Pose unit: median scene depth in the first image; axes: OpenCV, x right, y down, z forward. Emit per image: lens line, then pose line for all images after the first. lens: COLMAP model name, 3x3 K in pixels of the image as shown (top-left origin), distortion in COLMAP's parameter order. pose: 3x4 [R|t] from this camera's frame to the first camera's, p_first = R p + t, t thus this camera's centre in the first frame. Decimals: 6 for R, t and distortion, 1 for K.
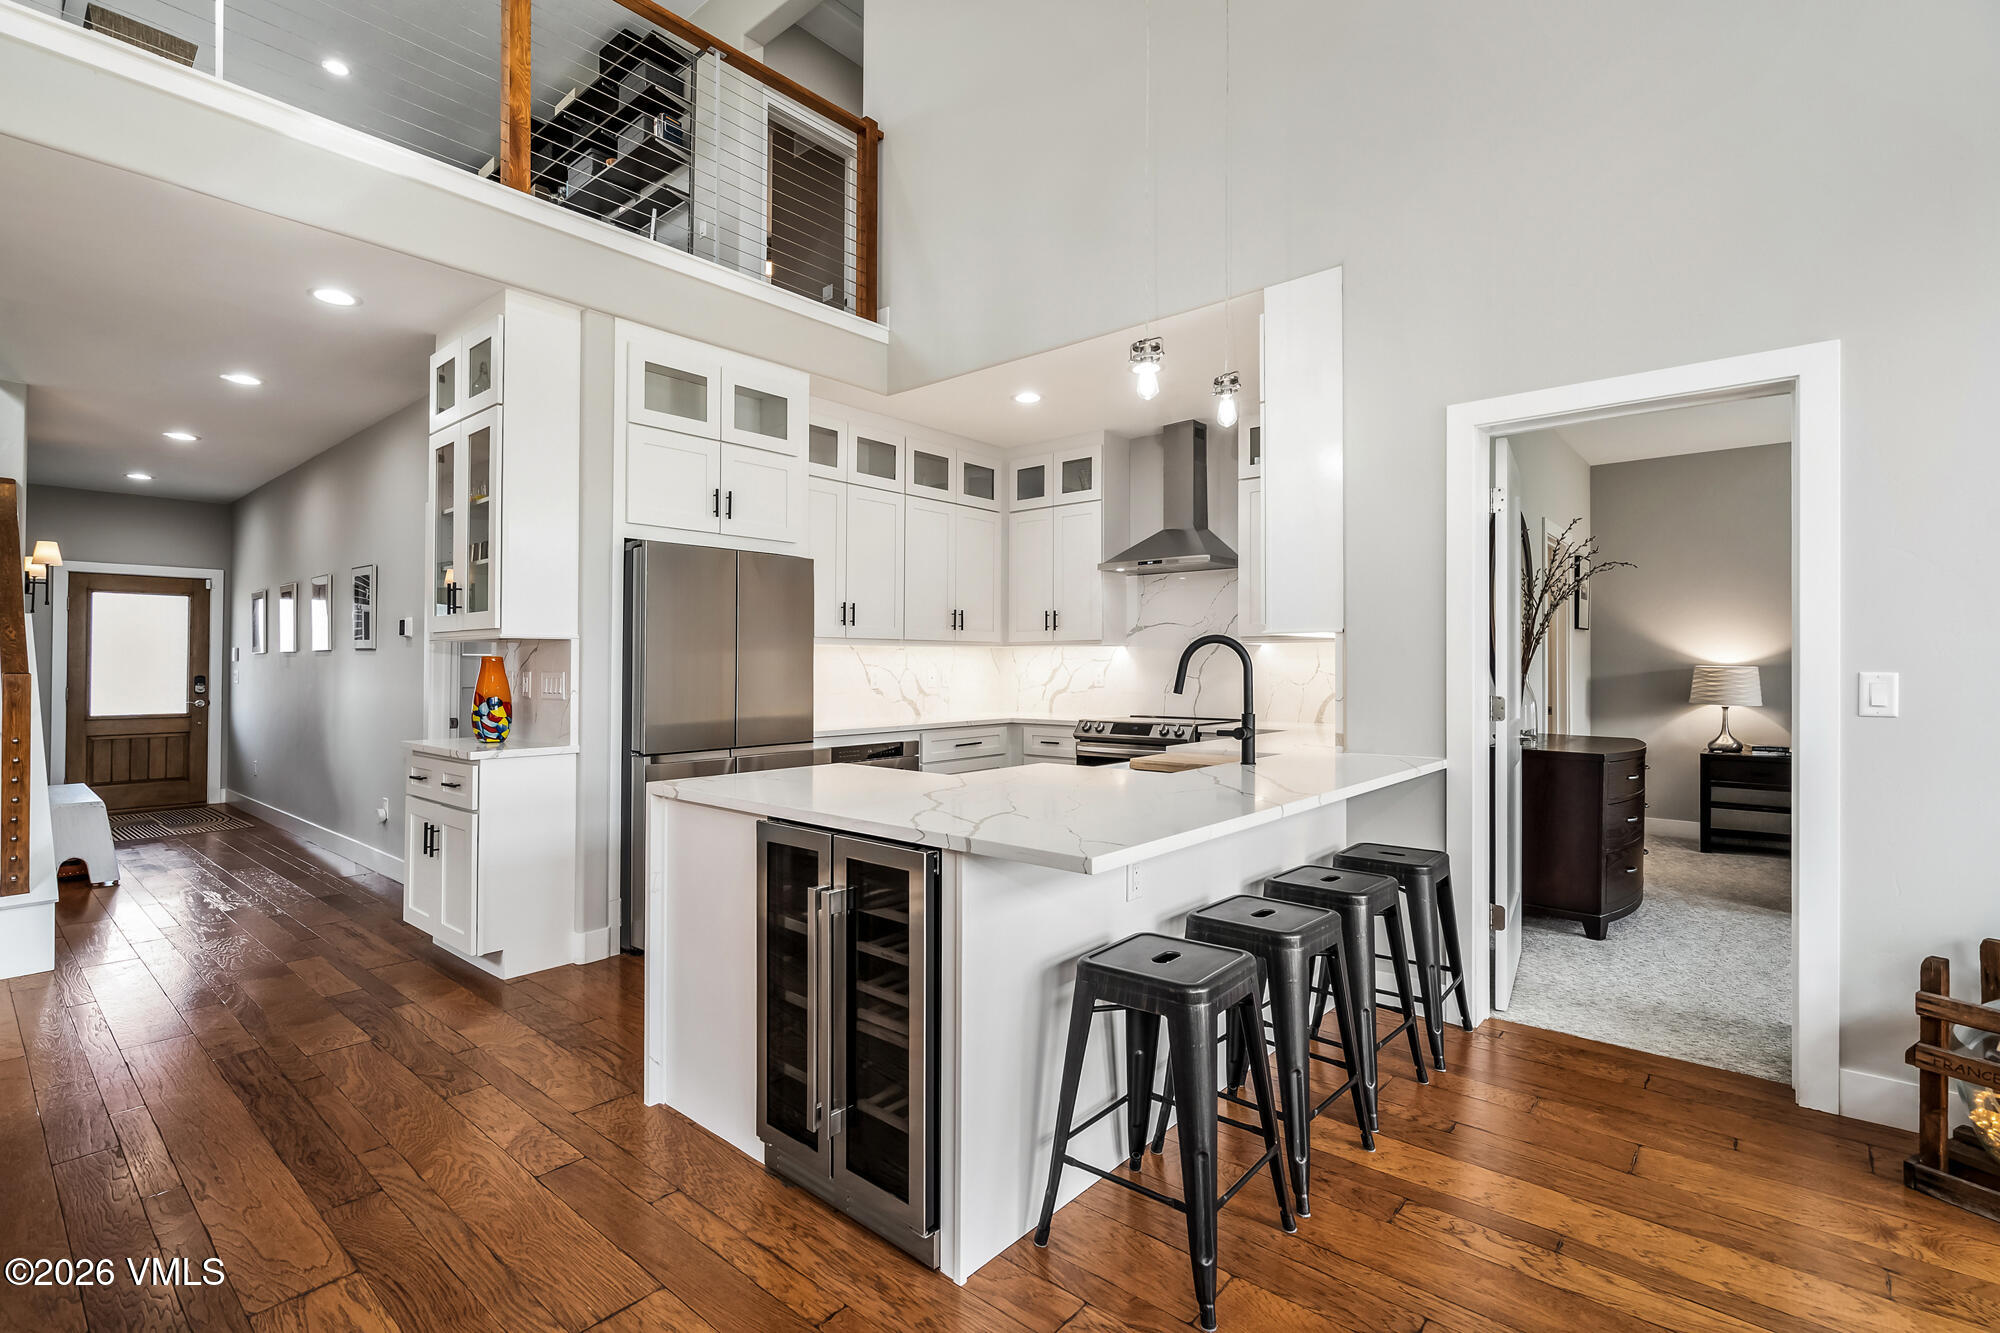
lens RADIAL K [[907.0, 0, 1007.0], [0, 907.0, 662.5], [0, 0, 1]] dist [0.001585, 0.000327]
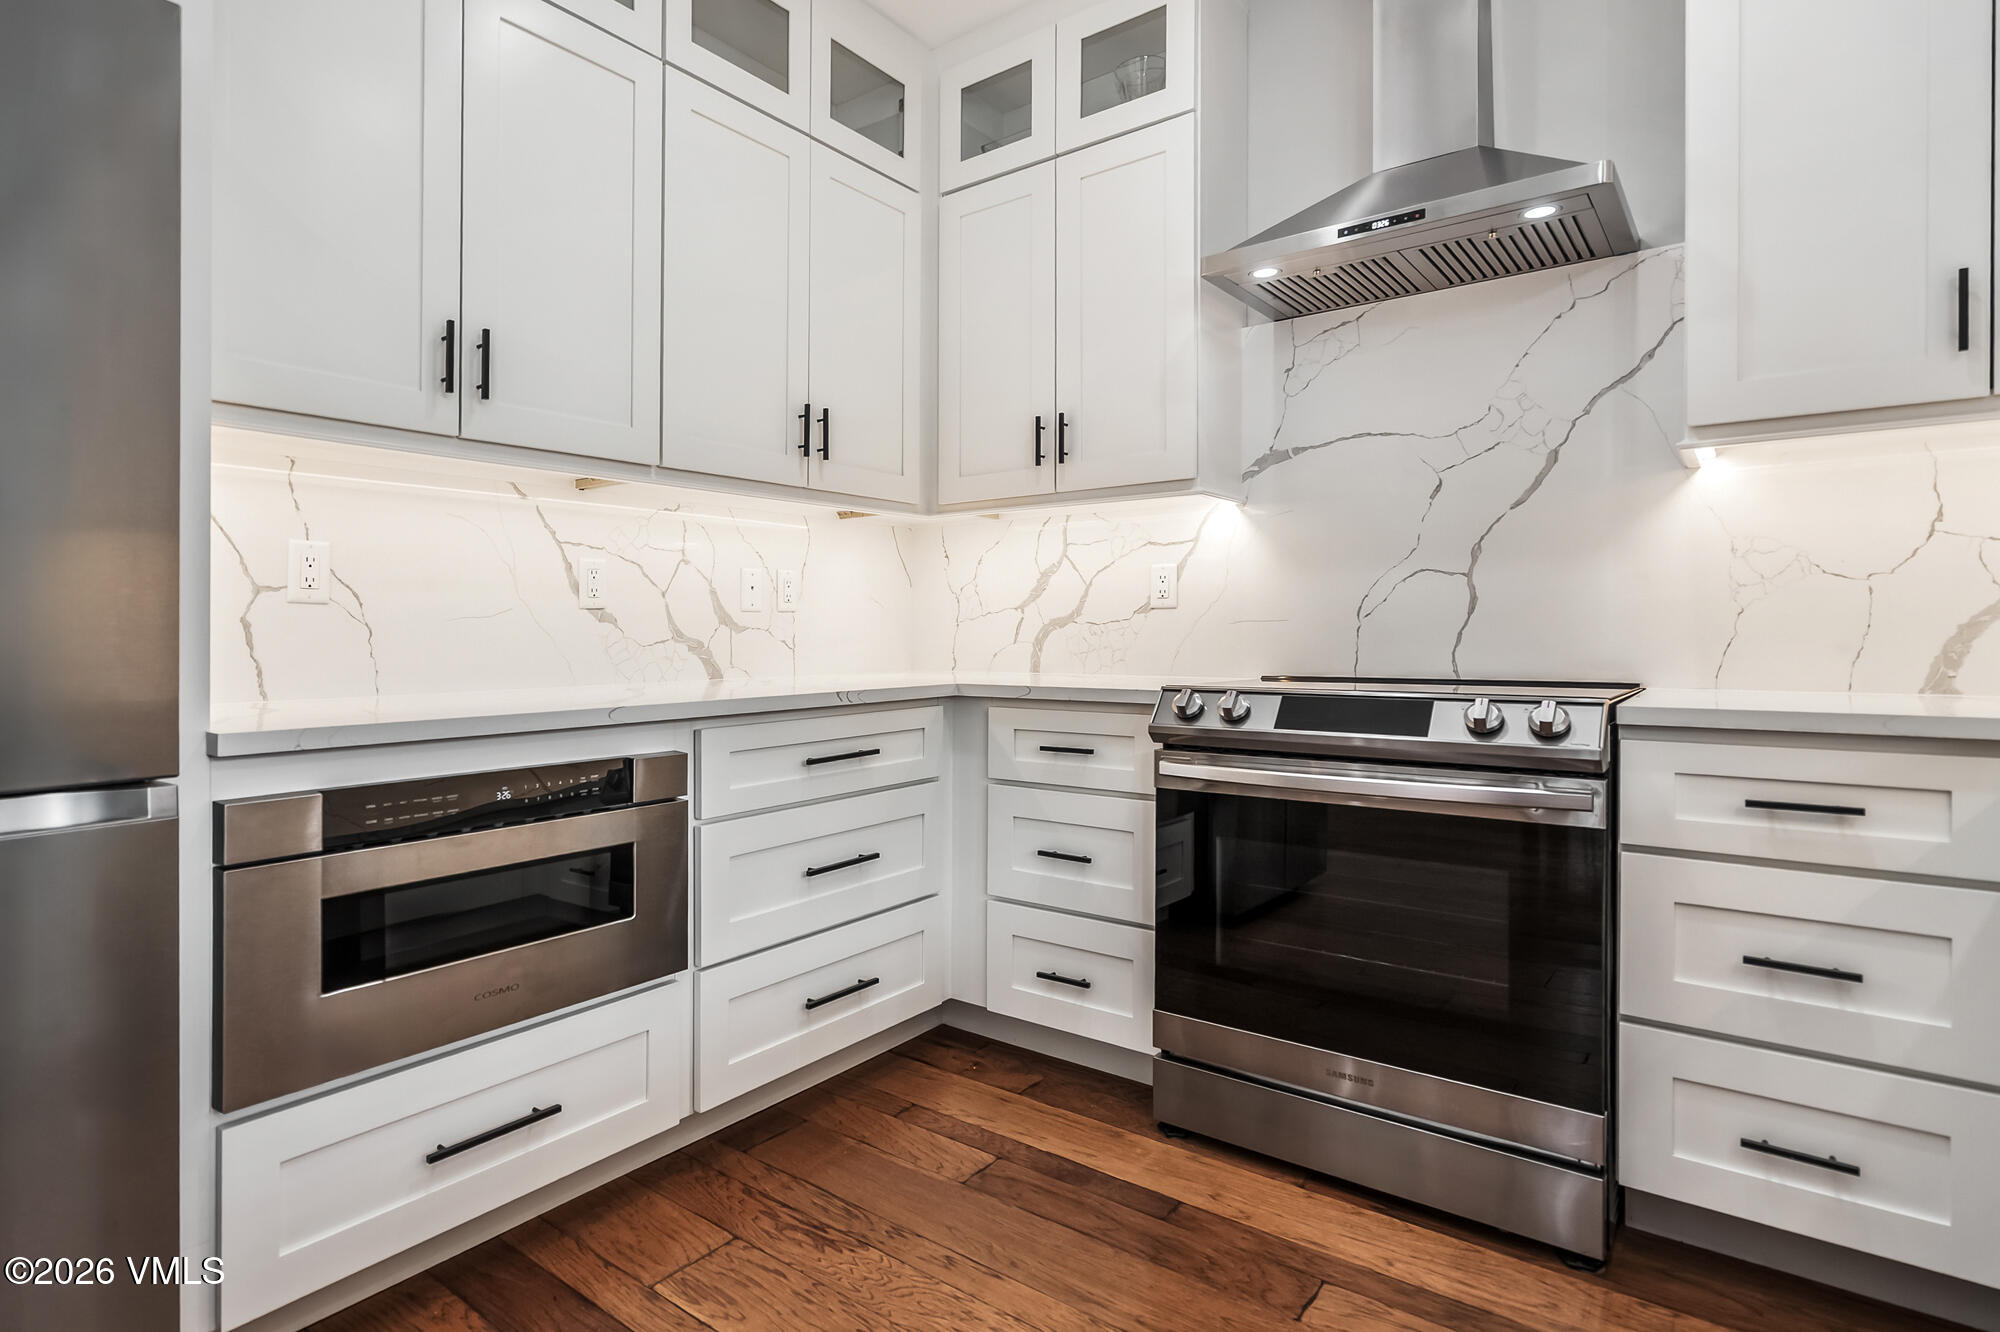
lens RADIAL K [[906.9, 0, 989.8], [0, 906.9, 650.6], [0, 0, 1]] dist [0.020445, 0.000337]
pose [[0.992118, 0.001983, 0.125290, -0.028476], [-0.004061, 0.999858, 0.016334, 0.040404], [-0.125240, -0.016715, 0.991986, 0.606745]]
